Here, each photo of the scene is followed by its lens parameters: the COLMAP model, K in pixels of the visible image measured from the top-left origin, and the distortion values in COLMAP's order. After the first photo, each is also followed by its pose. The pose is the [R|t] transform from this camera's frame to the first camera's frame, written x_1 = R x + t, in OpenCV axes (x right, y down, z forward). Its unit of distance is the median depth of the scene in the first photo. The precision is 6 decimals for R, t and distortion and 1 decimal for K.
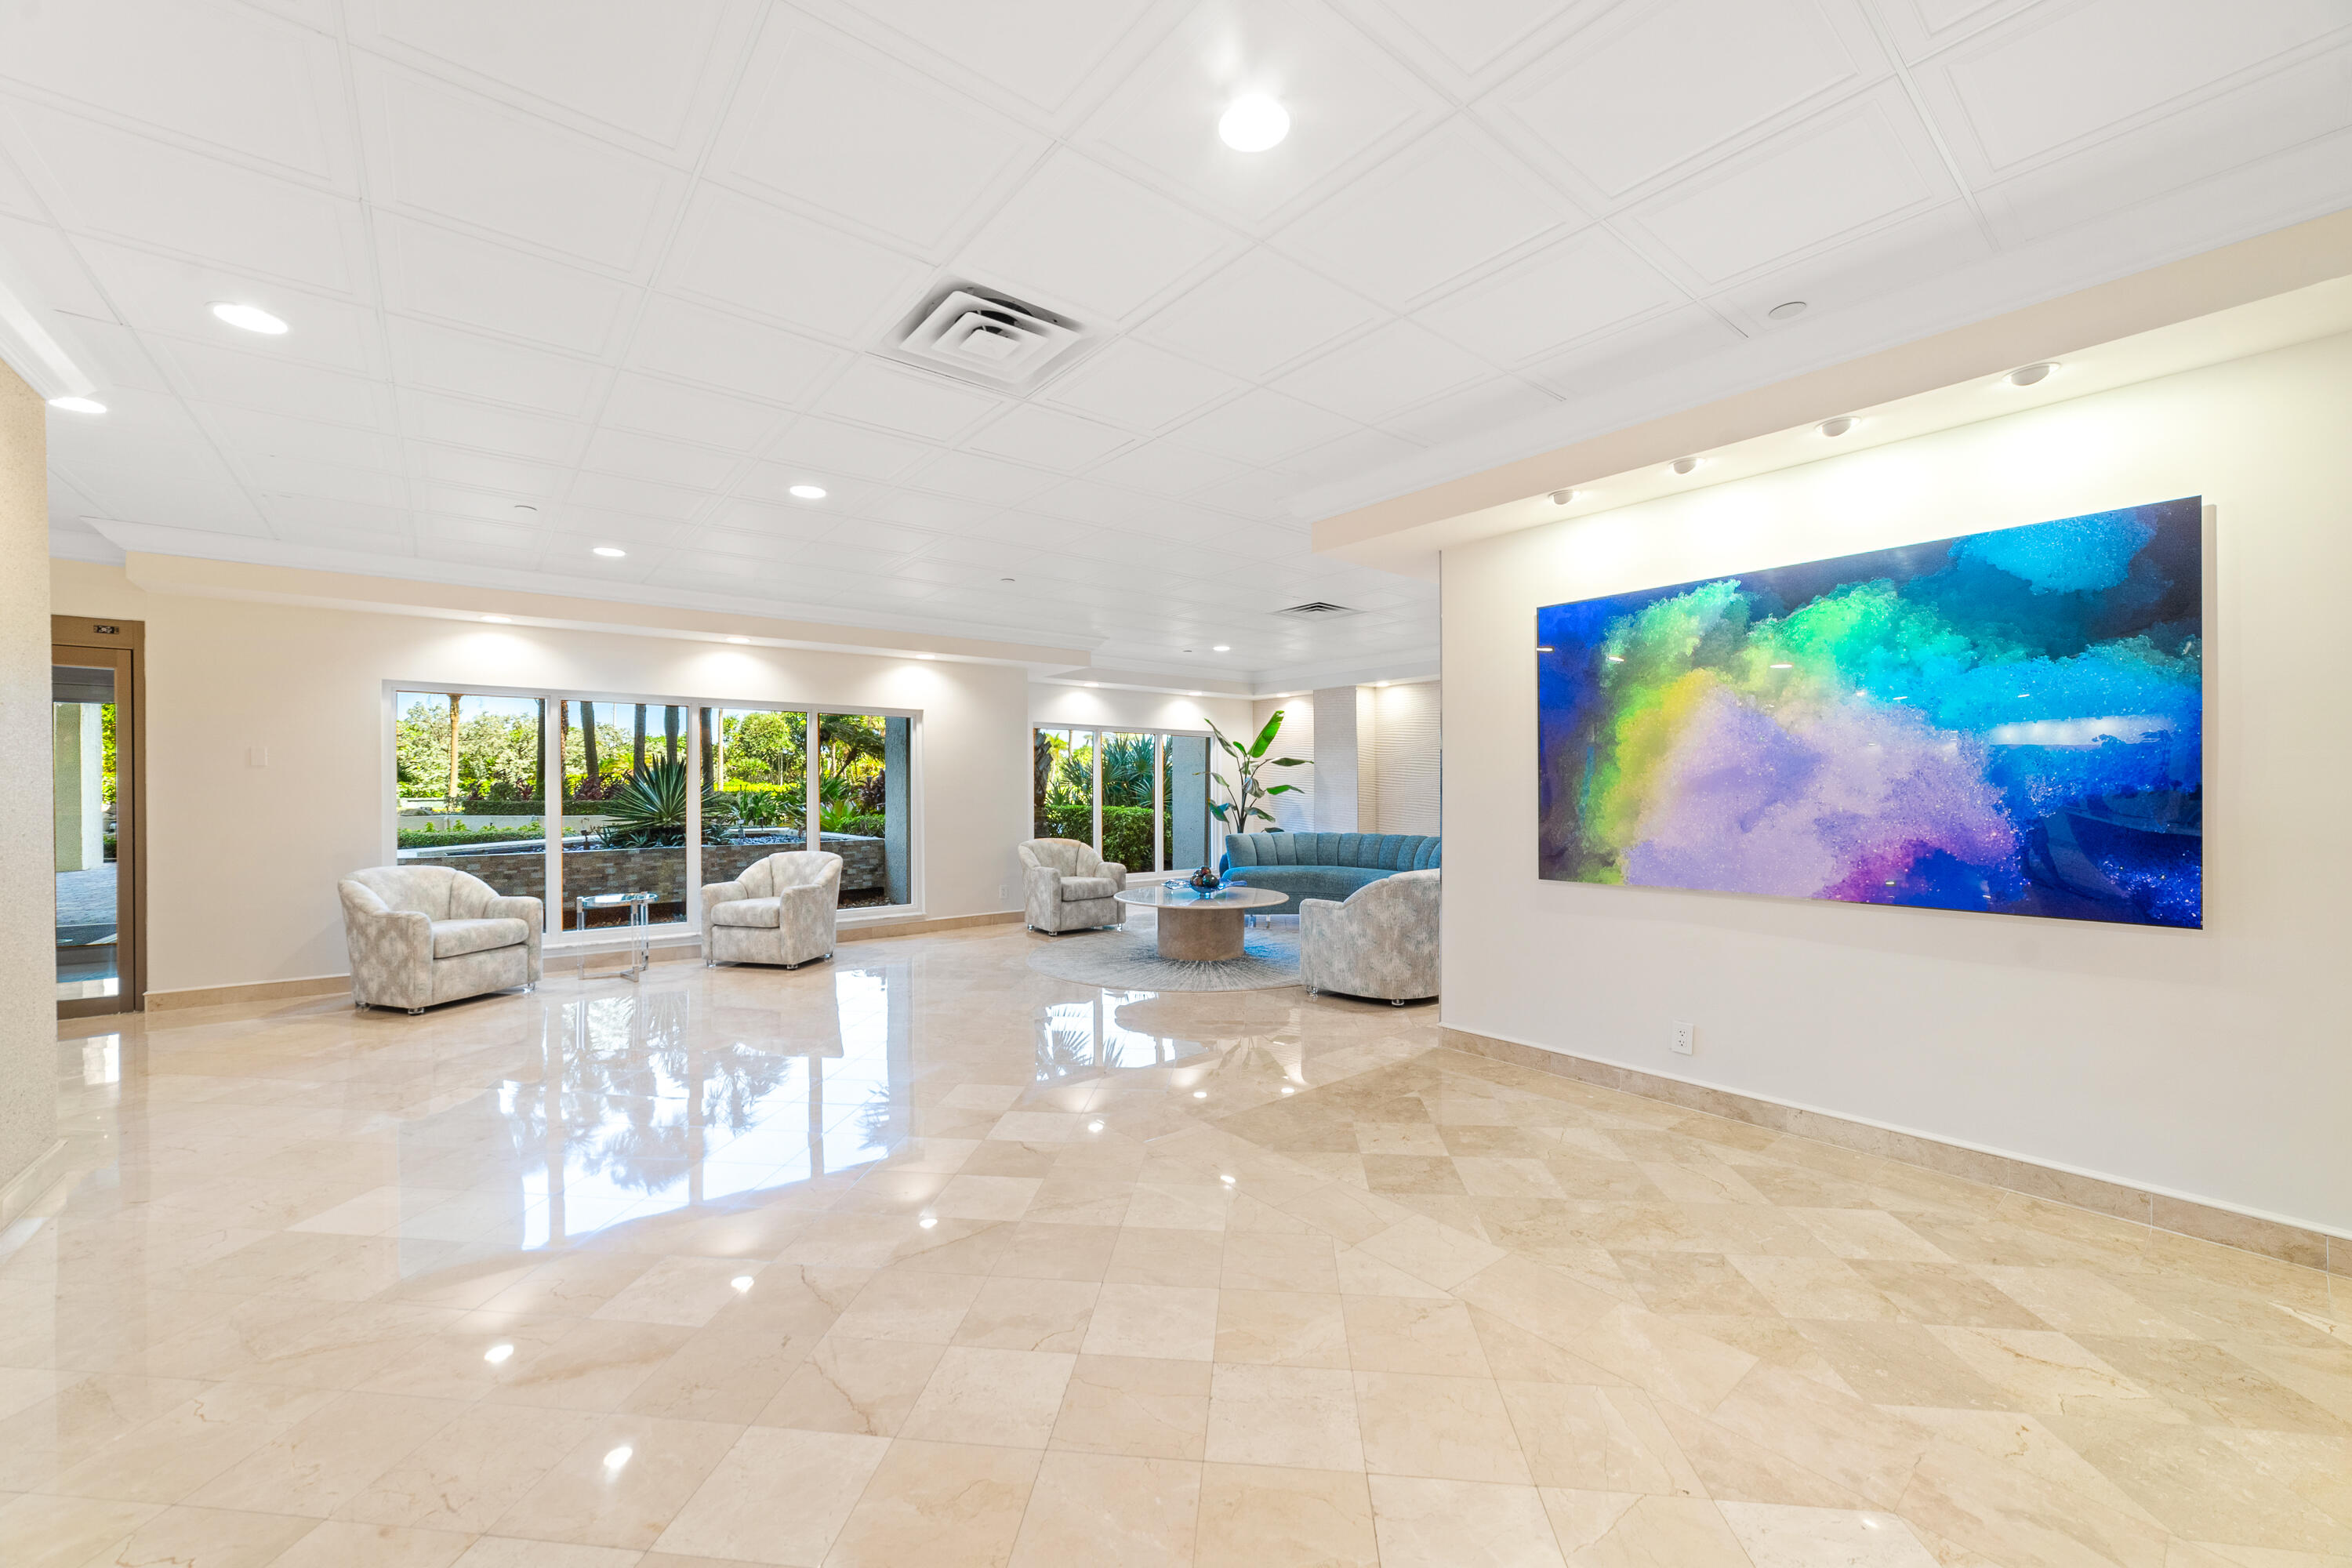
lens RADIAL K [[921.6, 0, 1180.6], [0, 921.6, 807.1], [0, 0, 1]] dist [-0.000394, 0.000051]
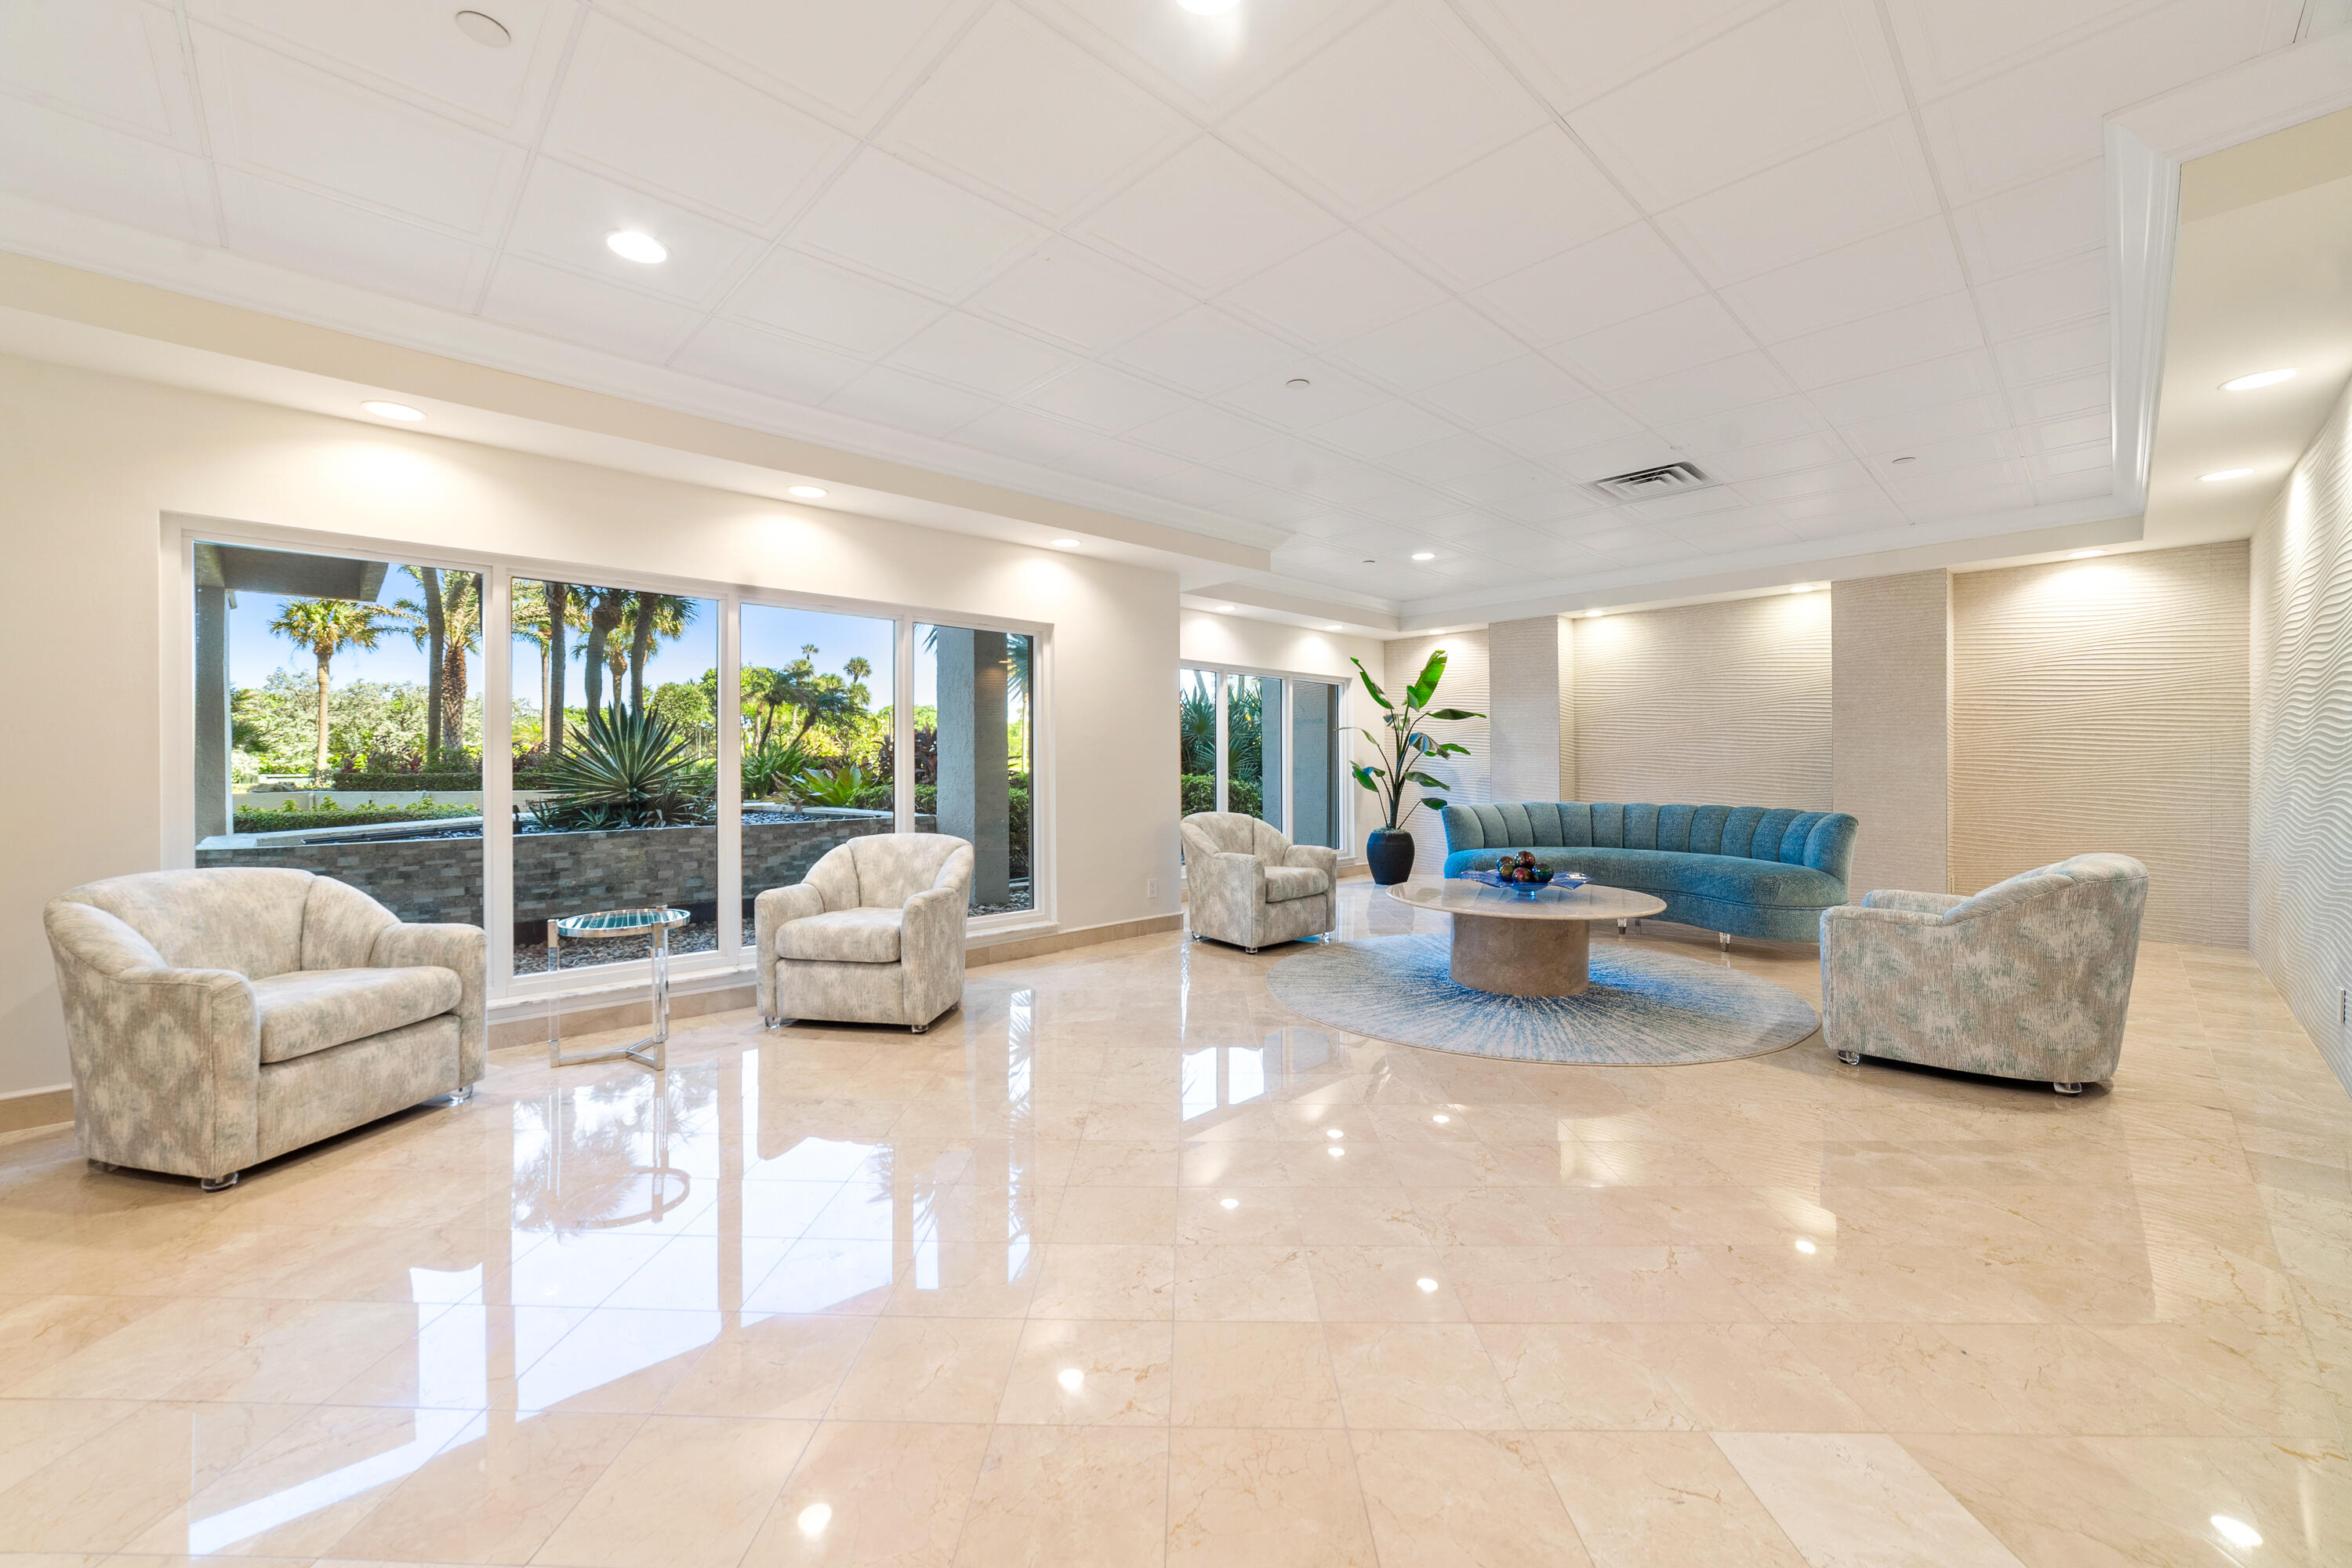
lens RADIAL K [[912.6, 0, 1177.5], [0, 912.6, 781.4], [0, 0, 1]] dist [-0.012191, 0.005647]
pose [[0.996194, -0.003388, 0.087095, -0.280090], [0.003652, 0.999989, -0.002873, 0.014690], [-0.087085, 0.003180, 0.996196, 0.363259]]
